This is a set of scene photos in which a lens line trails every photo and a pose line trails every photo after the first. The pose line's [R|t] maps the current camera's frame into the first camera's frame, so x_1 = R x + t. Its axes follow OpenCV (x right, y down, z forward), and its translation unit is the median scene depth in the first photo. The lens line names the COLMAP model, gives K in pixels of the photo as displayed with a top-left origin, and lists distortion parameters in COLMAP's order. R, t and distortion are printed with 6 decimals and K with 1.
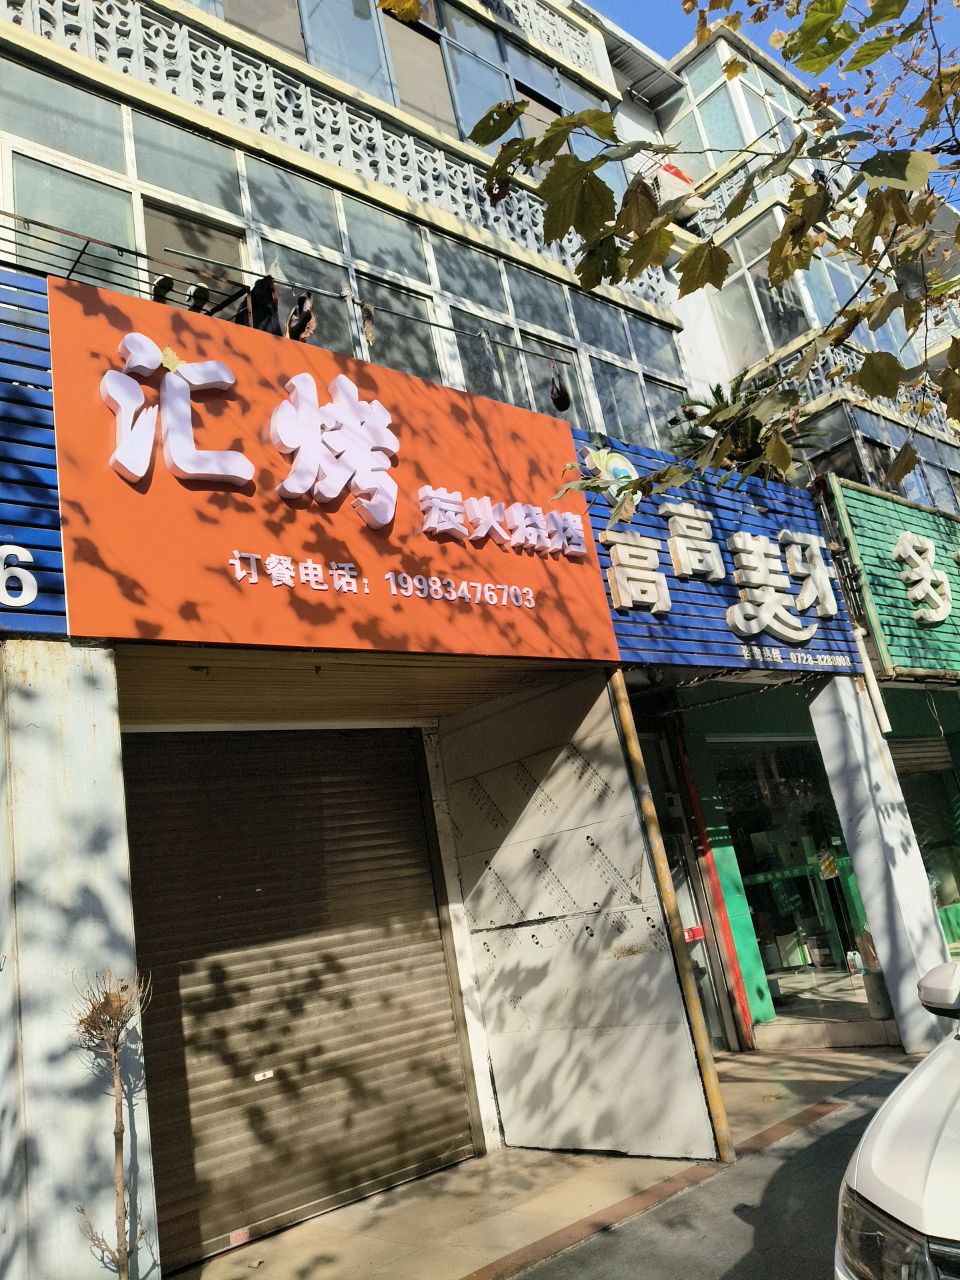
lens RADIAL K [[974.4, 0, 485.5], [0, 974.4, 640.9], [0, 0, 1]] dist [0.179397, -0.366423]
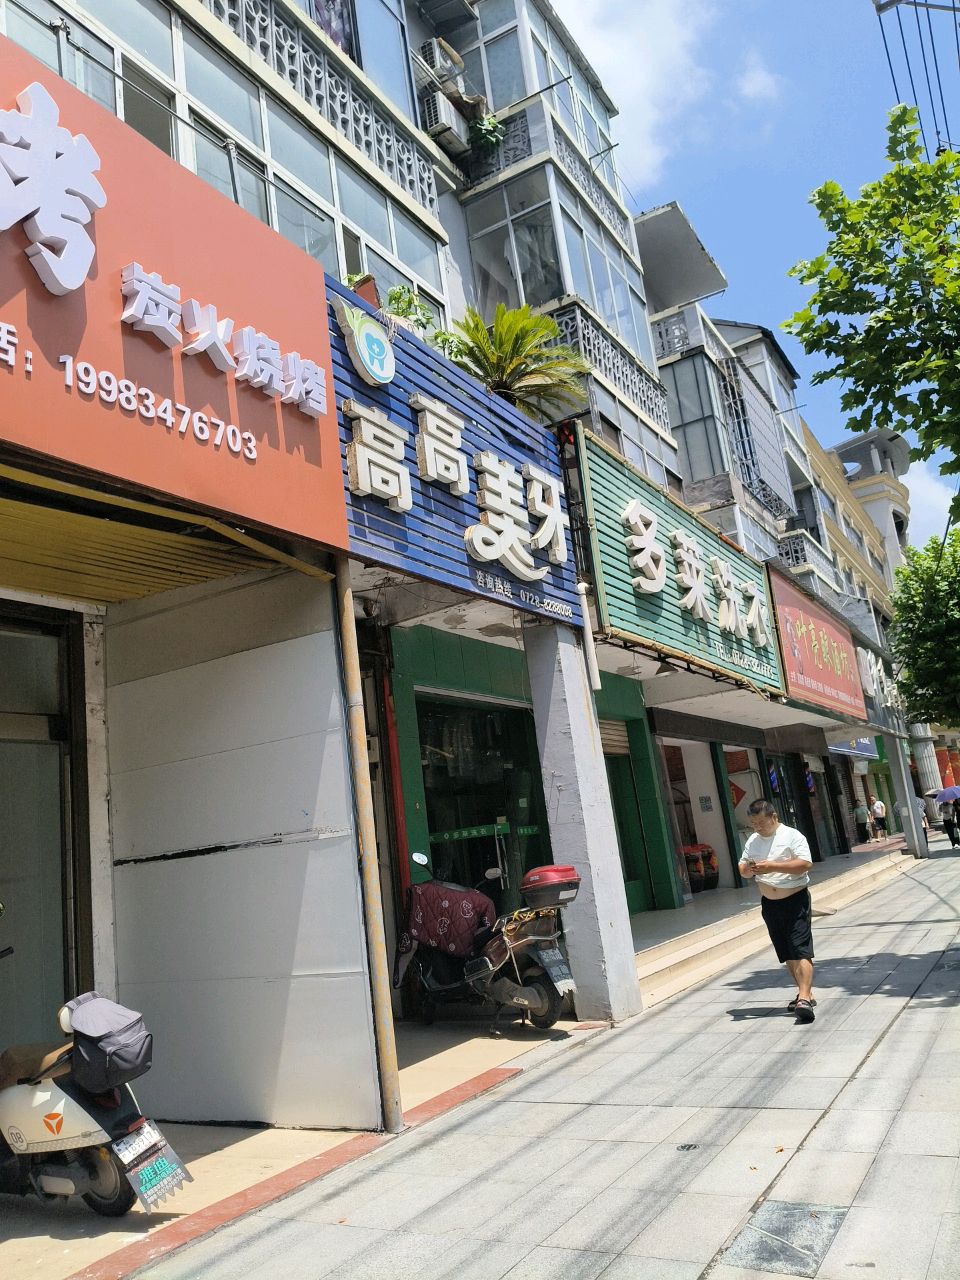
lens RADIAL K [[974.4, 0, 485.5], [0, 974.4, 640.9], [0, 0, 1]] dist [0.179397, -0.366423]
pose [[0.943060, 0.133063, 0.304848, 0.000143], [-0.136171, 0.990623, -0.011146, 0.076316], [-0.303472, -0.031001, 0.952336, 0.126377]]
